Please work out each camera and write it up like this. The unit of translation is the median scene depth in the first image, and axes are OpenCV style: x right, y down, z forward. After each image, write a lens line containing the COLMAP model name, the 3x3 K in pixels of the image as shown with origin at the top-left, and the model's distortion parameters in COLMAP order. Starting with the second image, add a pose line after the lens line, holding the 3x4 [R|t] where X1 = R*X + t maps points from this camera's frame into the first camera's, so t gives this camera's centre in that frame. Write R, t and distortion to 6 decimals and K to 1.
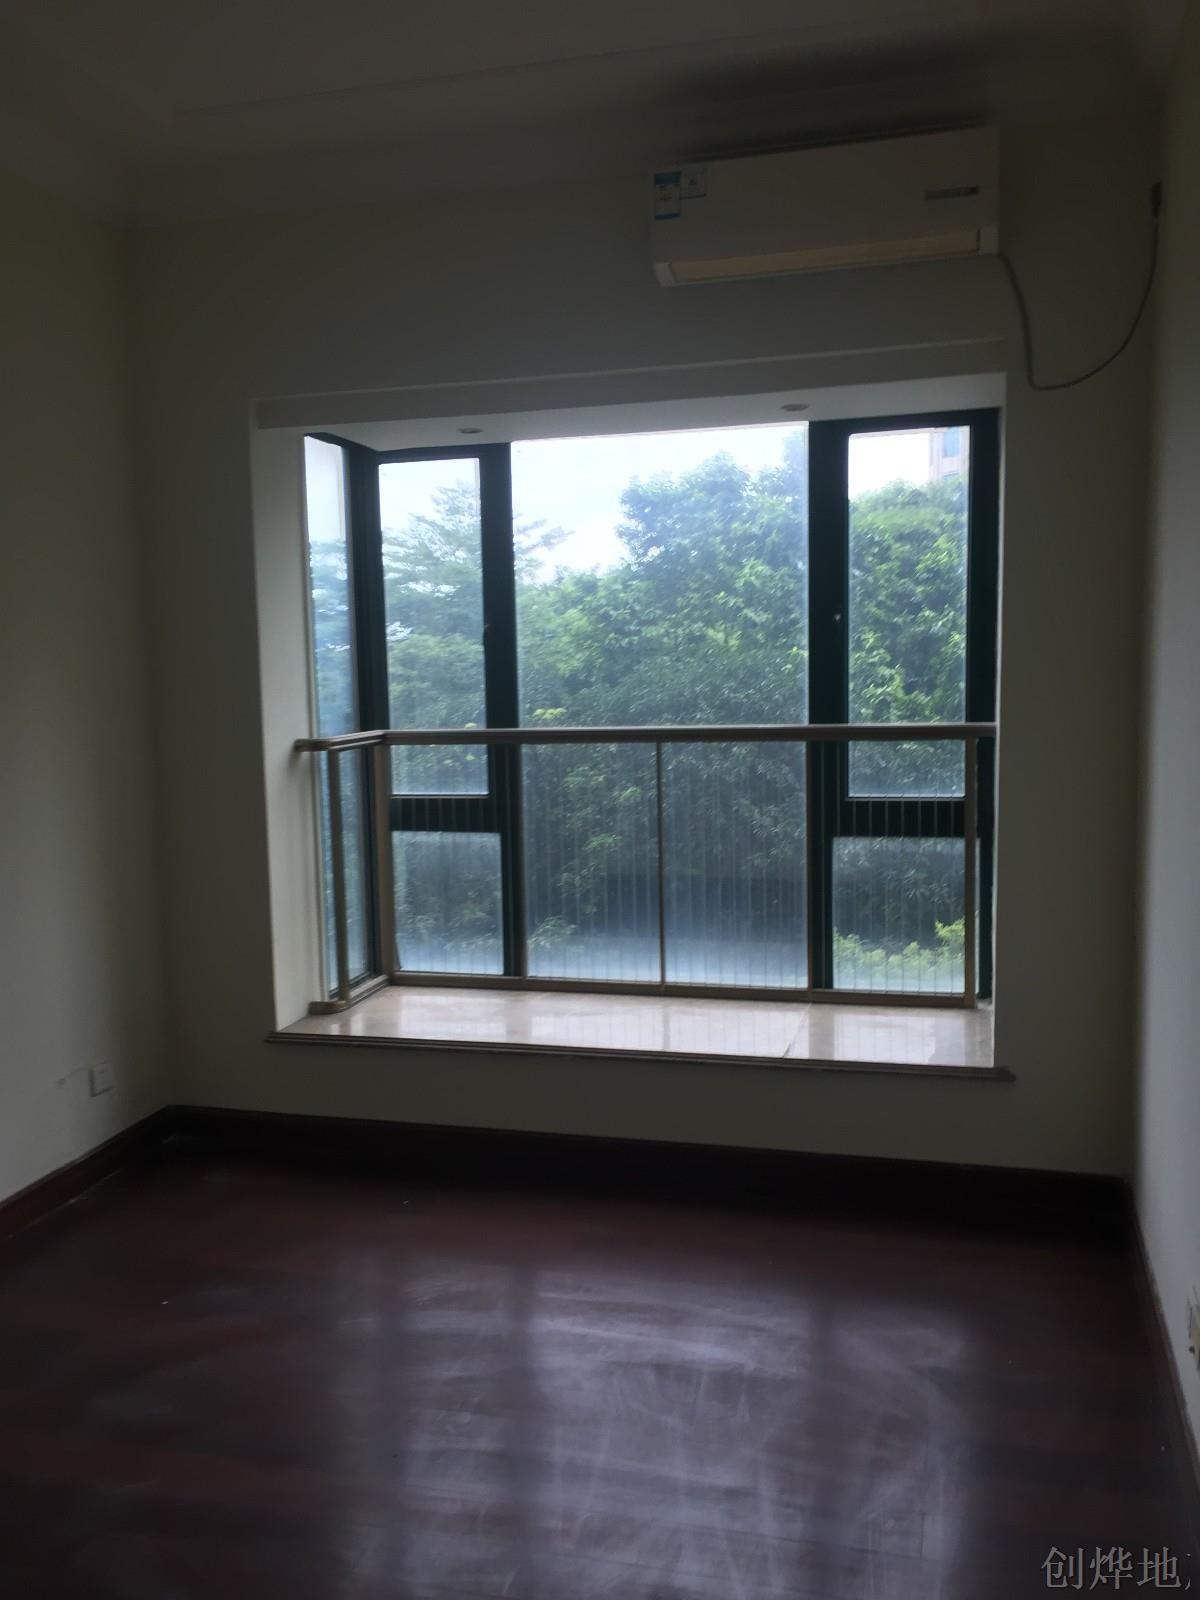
lens RADIAL K [[1401.2, 0, 600.0], [0, 1401.2, 842.6], [0, 0, 1]] dist [0.053767, 0.000724]
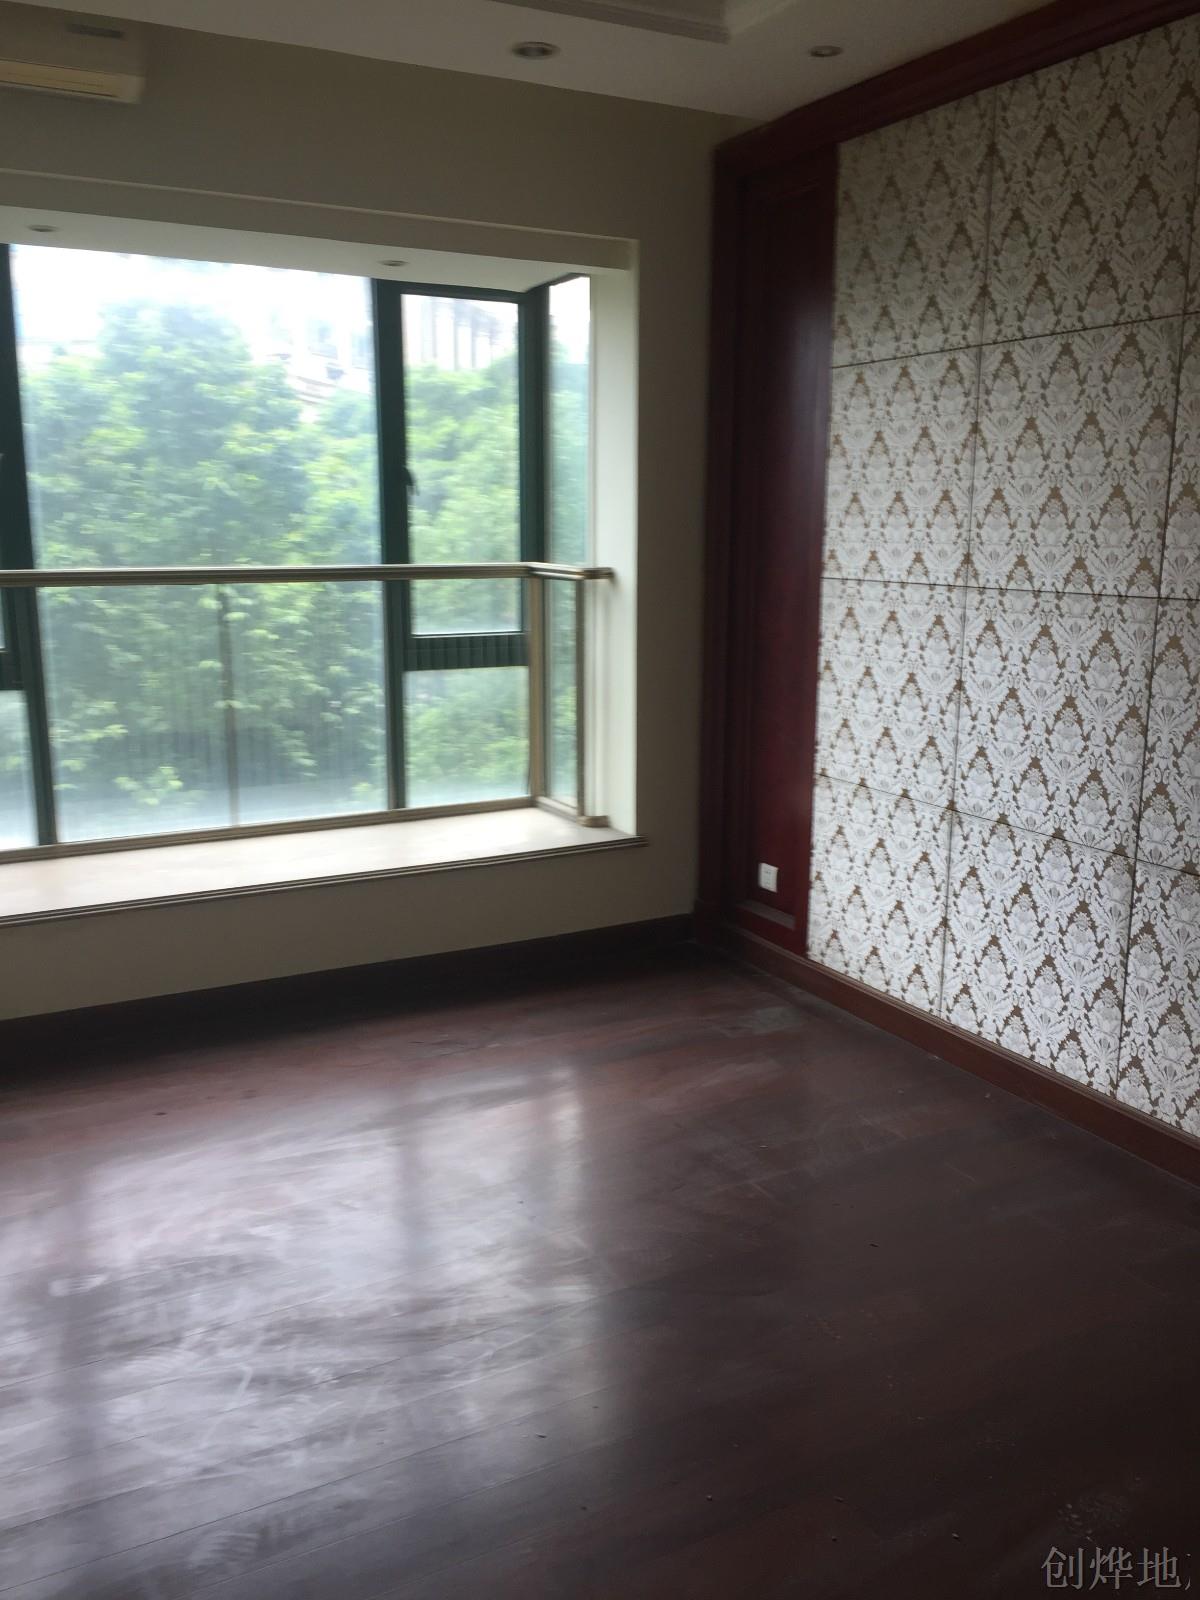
lens RADIAL K [[1361.2, 0, 603.4], [0, 1361.2, 797.9], [0, 0, 1]] dist [0.002340, 0.001738]
pose [[0.719223, -0.110419, 0.685949, -0.474048], [0.054075, 0.993192, 0.103179, -0.007406], [-0.692672, -0.037117, 0.720297, 0.135943]]
